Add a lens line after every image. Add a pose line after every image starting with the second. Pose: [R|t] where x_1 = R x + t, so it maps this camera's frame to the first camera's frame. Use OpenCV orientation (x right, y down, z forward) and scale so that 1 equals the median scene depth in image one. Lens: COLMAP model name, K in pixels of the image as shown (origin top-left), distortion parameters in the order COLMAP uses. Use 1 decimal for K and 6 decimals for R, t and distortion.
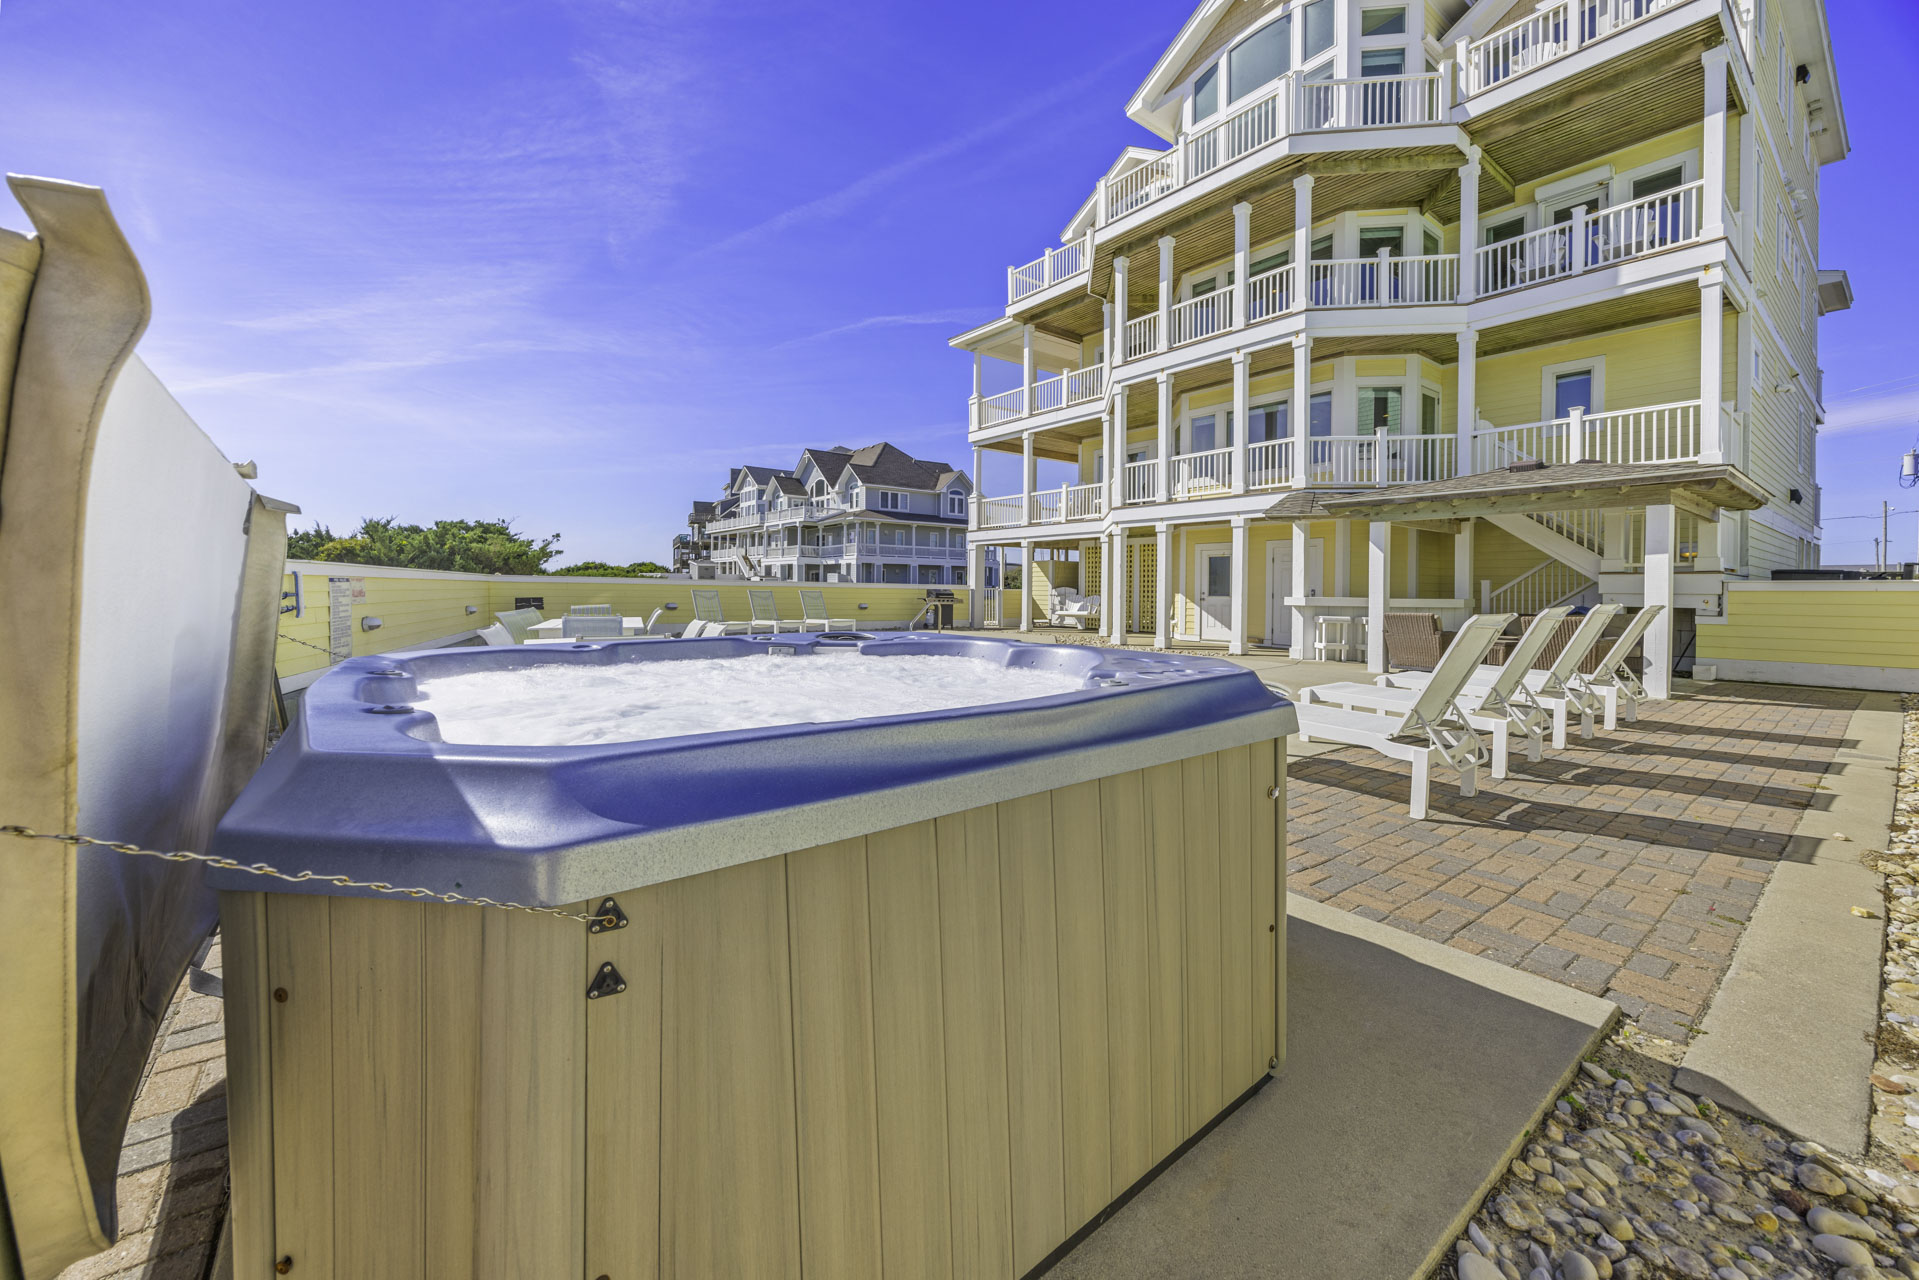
lens RADIAL K [[746.4, 0, 949.7], [0, 746.4, 585.4], [0, 0, 1]] dist [0.000421, 0.000066]
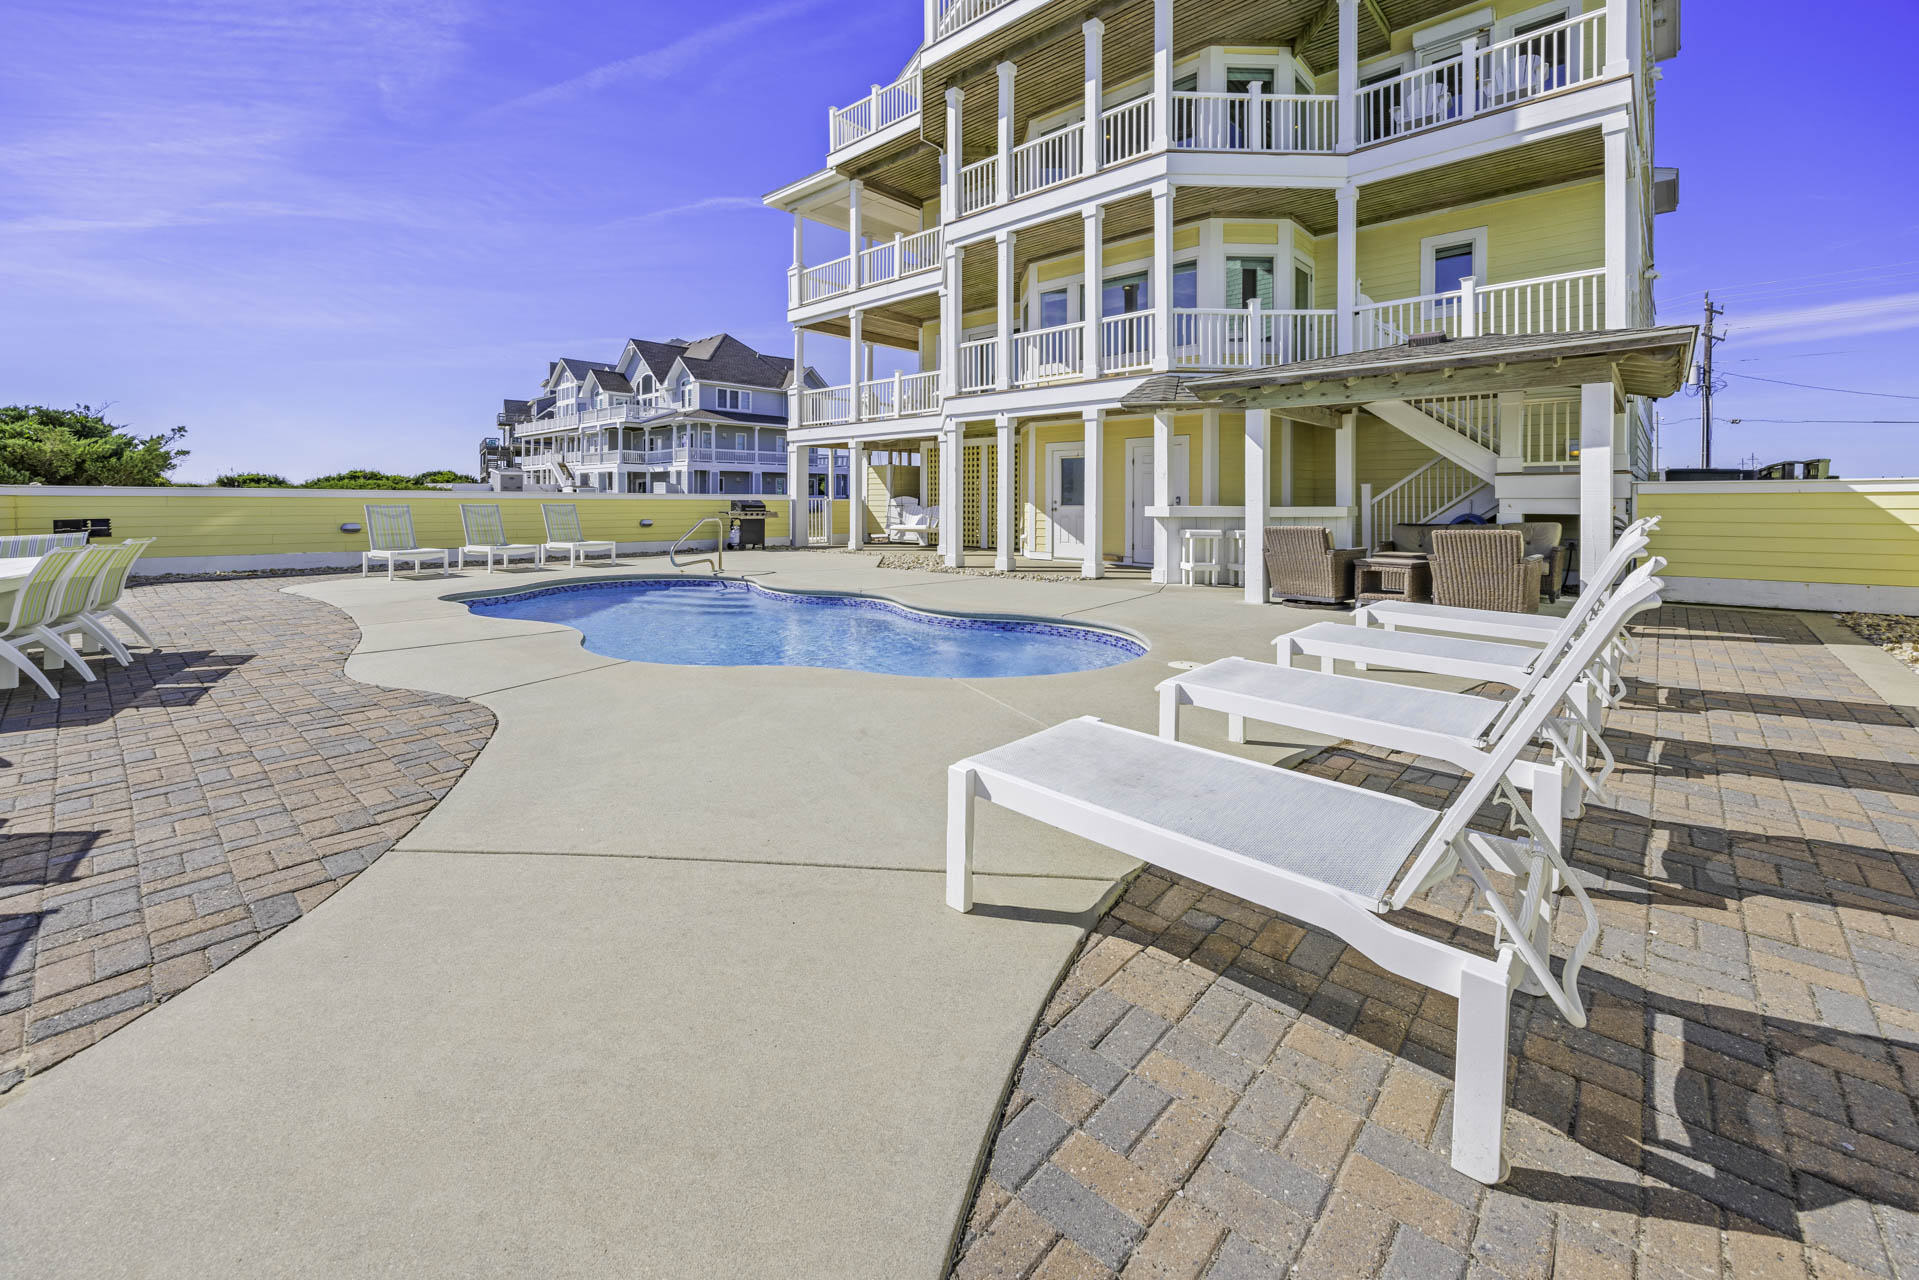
lens RADIAL K [[778.4, 0, 960.0], [0, 778.4, 495.4], [0, 0, 1]] dist [-0.000610, 0.000047]
pose [[0.983630, -0.008579, 0.179994, 0.078822], [0.008343, 0.999963, 0.002067, 0.000348], [-0.180005, -0.000532, 0.983666, 0.163819]]
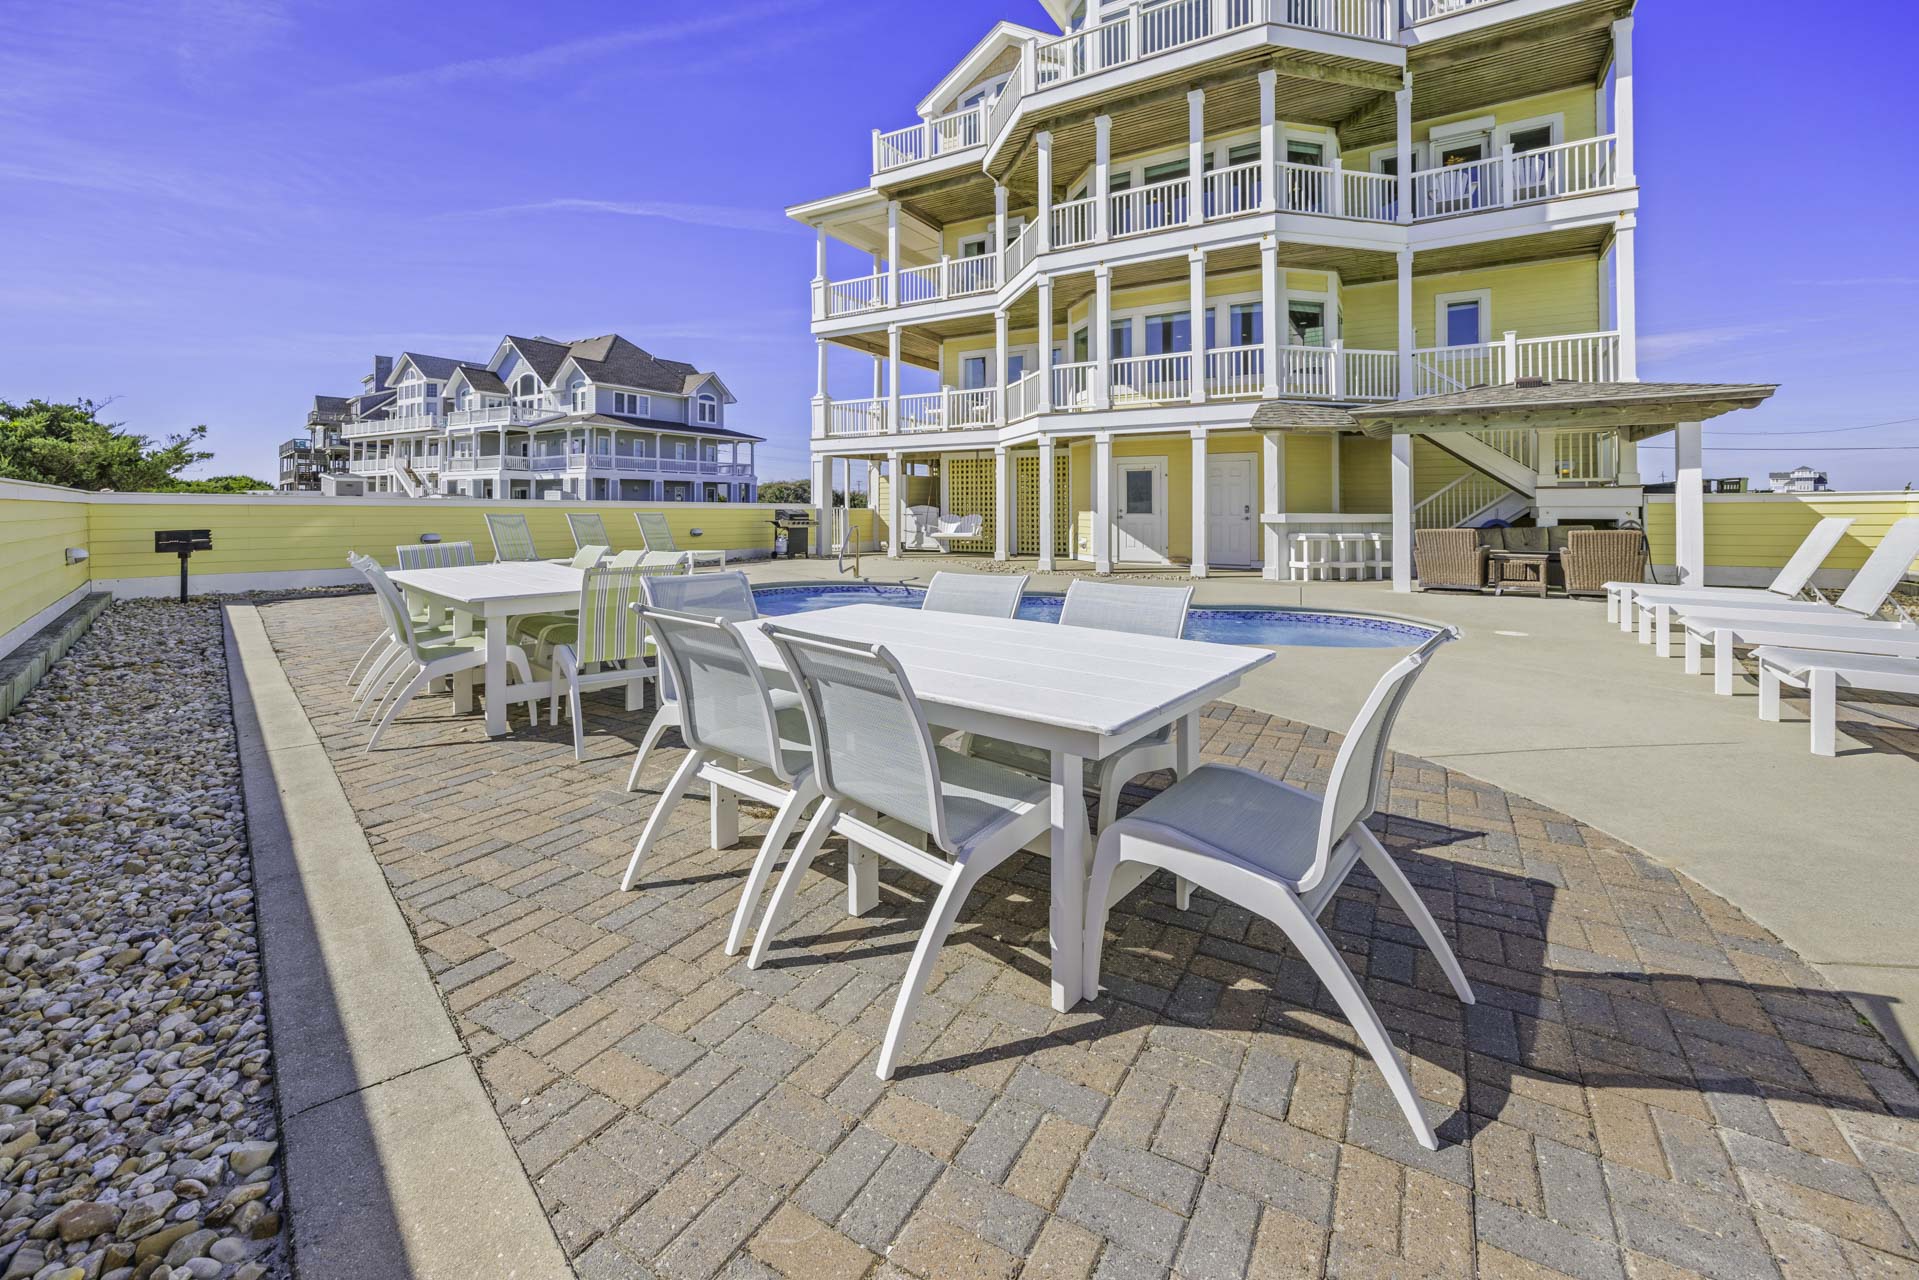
lens RADIAL K [[778.4, 0, 960.0], [0, 778.4, 495.4], [0, 0, 1]] dist [-0.000610, 0.000047]
pose [[0.928465, -0.003394, 0.371405, -0.204478], [0.007198, 0.999935, -0.008857, -0.001185], [-0.371351, 0.010897, 0.928429, 0.180393]]
